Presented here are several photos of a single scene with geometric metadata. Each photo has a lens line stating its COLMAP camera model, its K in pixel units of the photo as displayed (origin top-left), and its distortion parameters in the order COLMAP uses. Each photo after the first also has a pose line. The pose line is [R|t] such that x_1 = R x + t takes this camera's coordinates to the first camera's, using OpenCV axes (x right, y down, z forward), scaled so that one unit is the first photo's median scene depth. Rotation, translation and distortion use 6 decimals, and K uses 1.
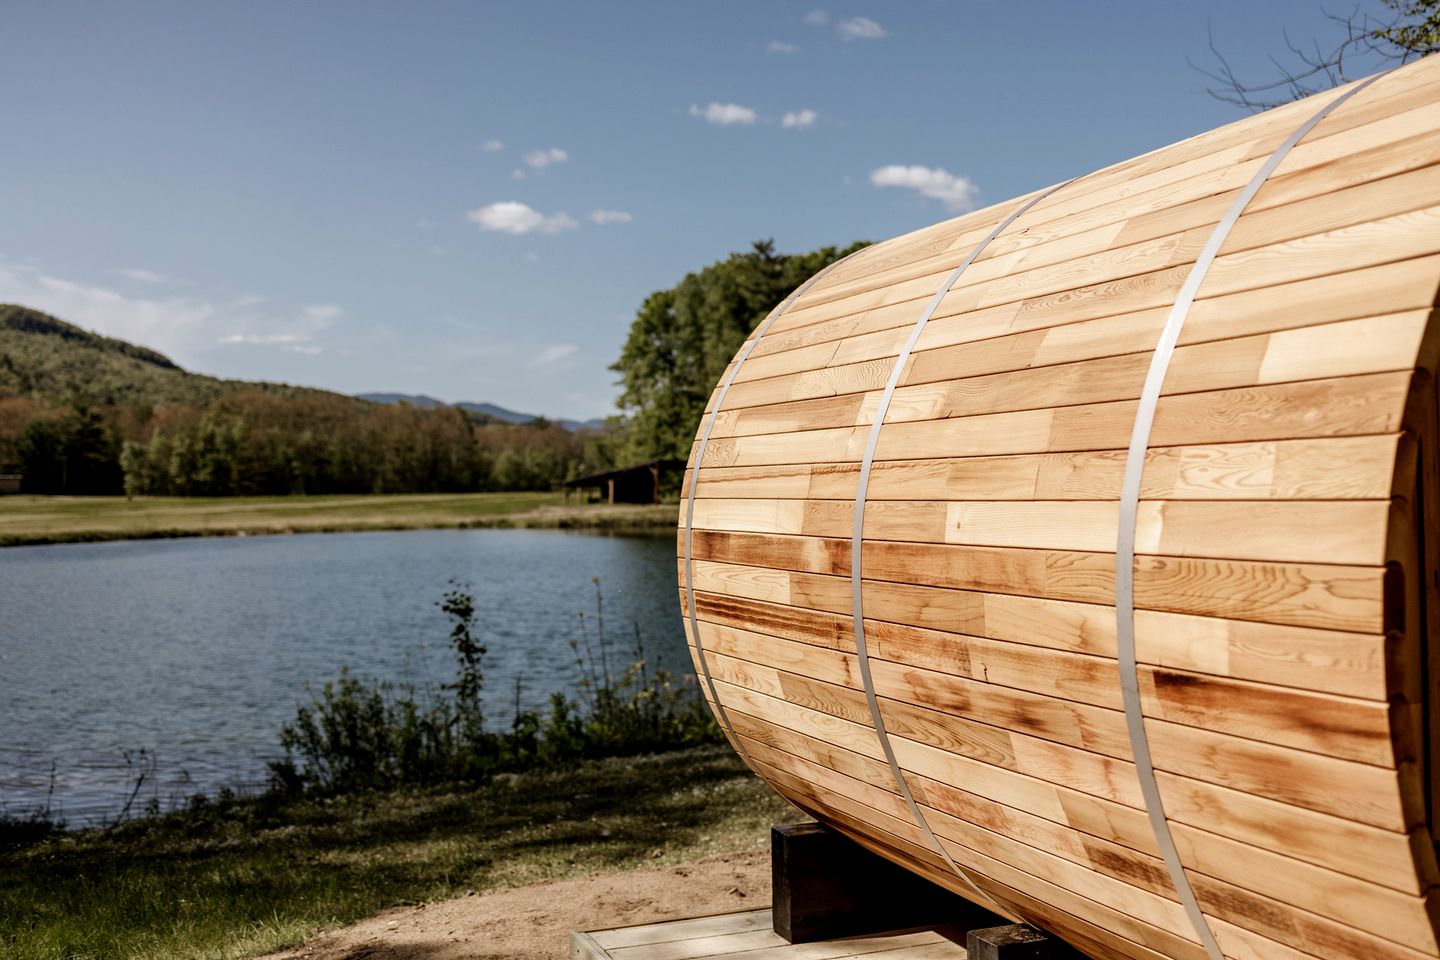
lens RADIAL K [[1429.3, 0, 720.0], [0, 1429.3, 480.0], [0, 0, 1]] dist [0.007893, 0.000122]
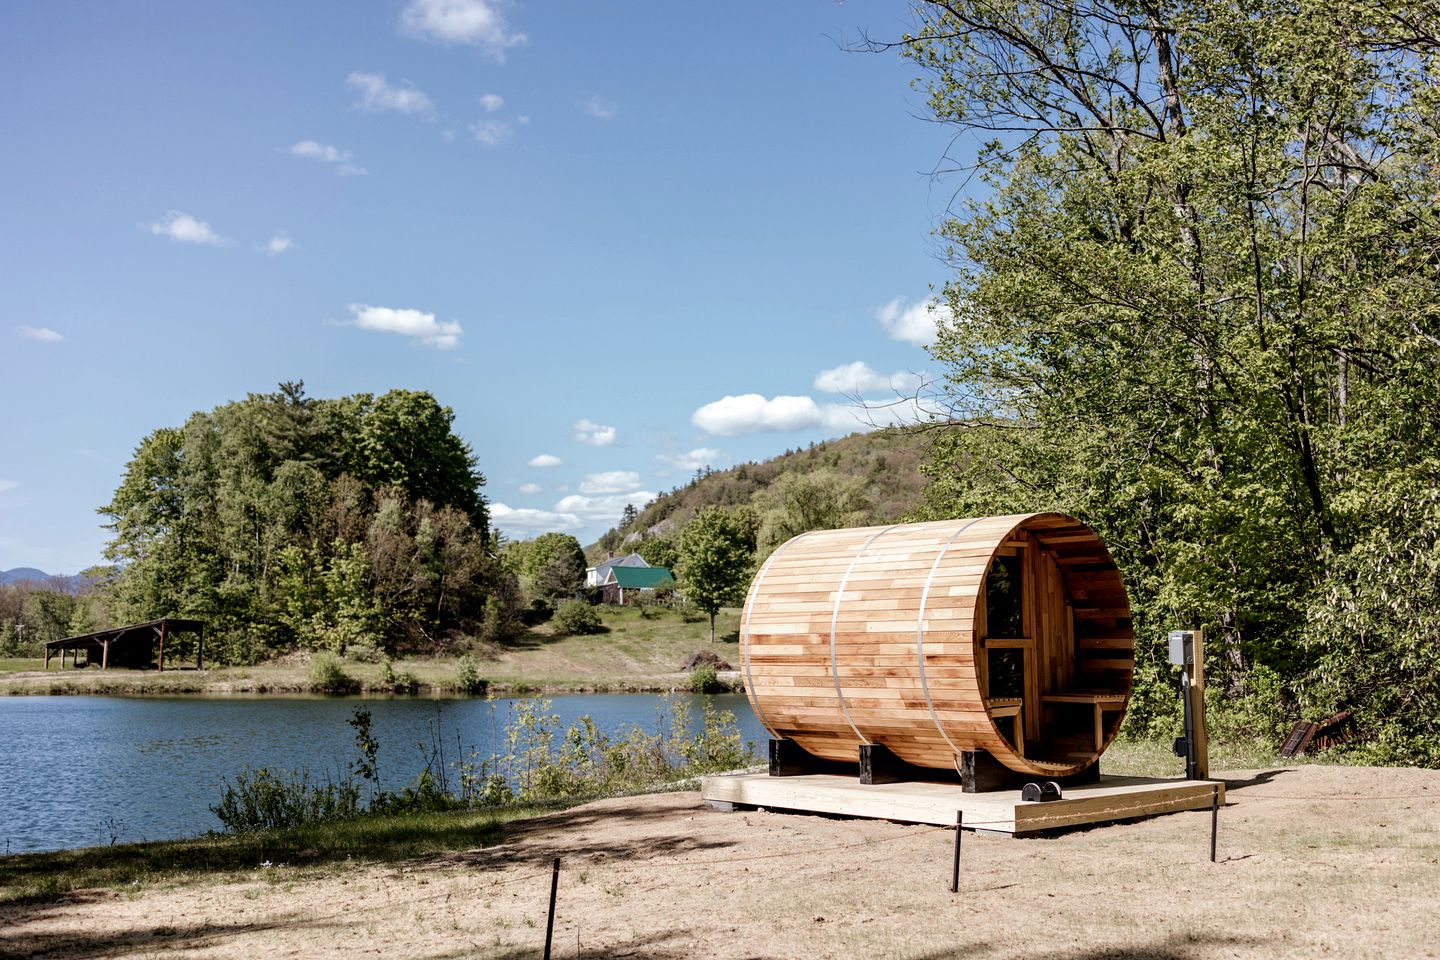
lens RADIAL K [[1702.8, 0, 720.0], [0, 1702.8, 480.0], [0, 0, 1]] dist [0.008999, 0.025820]
pose [[0.945488, 0.046698, 0.322292, -0.059887], [-0.013957, 0.994567, -0.103163, 0.003963], [-0.325358, 0.093041, 0.941002, -0.113294]]
